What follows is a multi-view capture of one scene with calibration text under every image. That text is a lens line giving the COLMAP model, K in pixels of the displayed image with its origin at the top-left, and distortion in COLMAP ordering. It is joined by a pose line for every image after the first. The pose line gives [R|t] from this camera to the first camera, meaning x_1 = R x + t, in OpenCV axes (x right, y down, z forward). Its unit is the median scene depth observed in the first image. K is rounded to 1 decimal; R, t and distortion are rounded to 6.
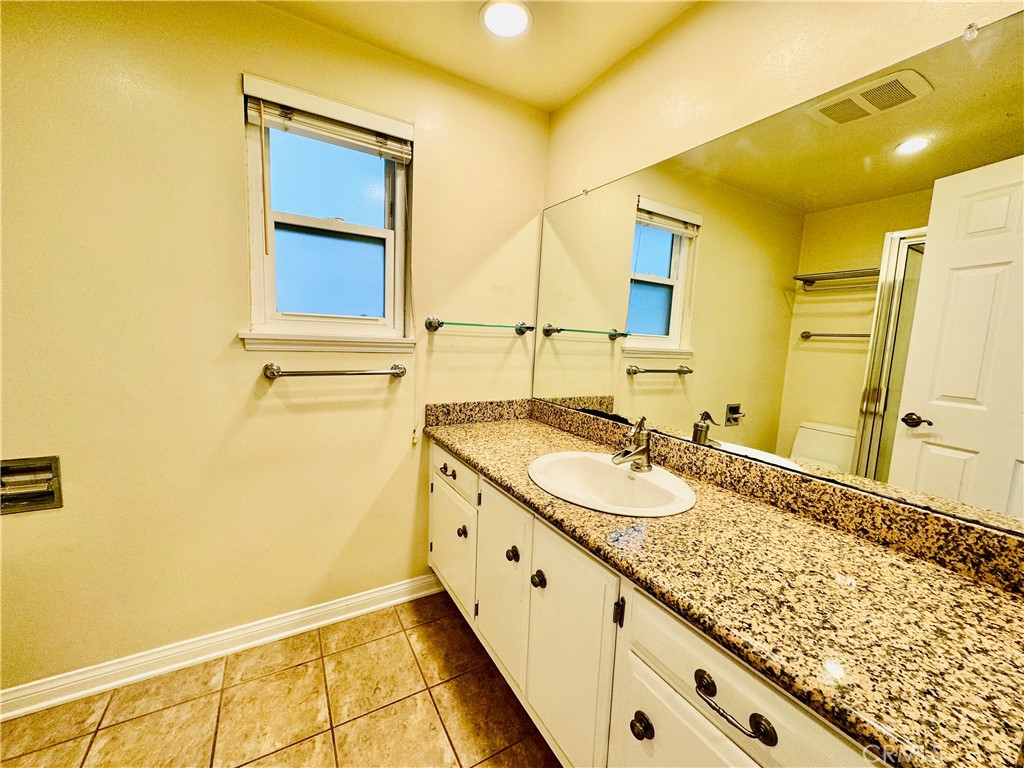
lens RADIAL K [[407.6, 0, 511.7], [0, 407.6, 385.0], [0, 0, 1]] dist [-0.001524, 0.000612]
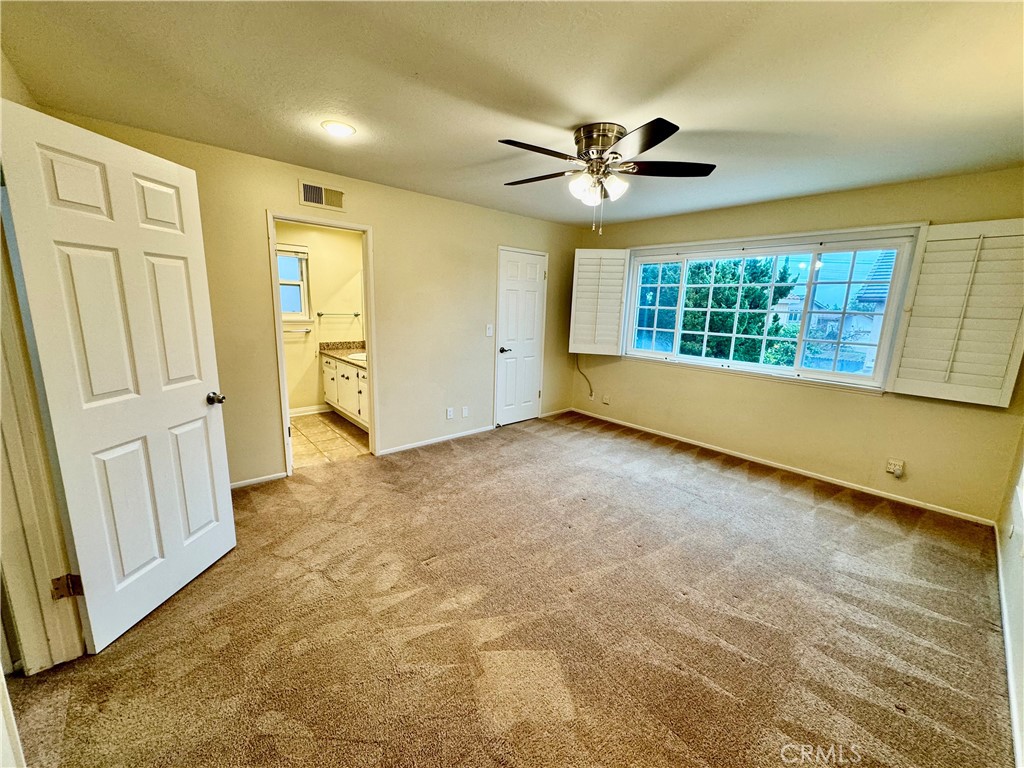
lens RADIAL K [[407.6, 0, 514.0], [0, 407.6, 382.6], [0, 0, 1]] dist [-0.001524, 0.000612]
pose [[0.981142, -0.045769, 0.187793, 0.585432], [0.030818, 0.996174, 0.081775, 0.138317], [-0.190817, -0.074445, 0.978799, -2.102133]]
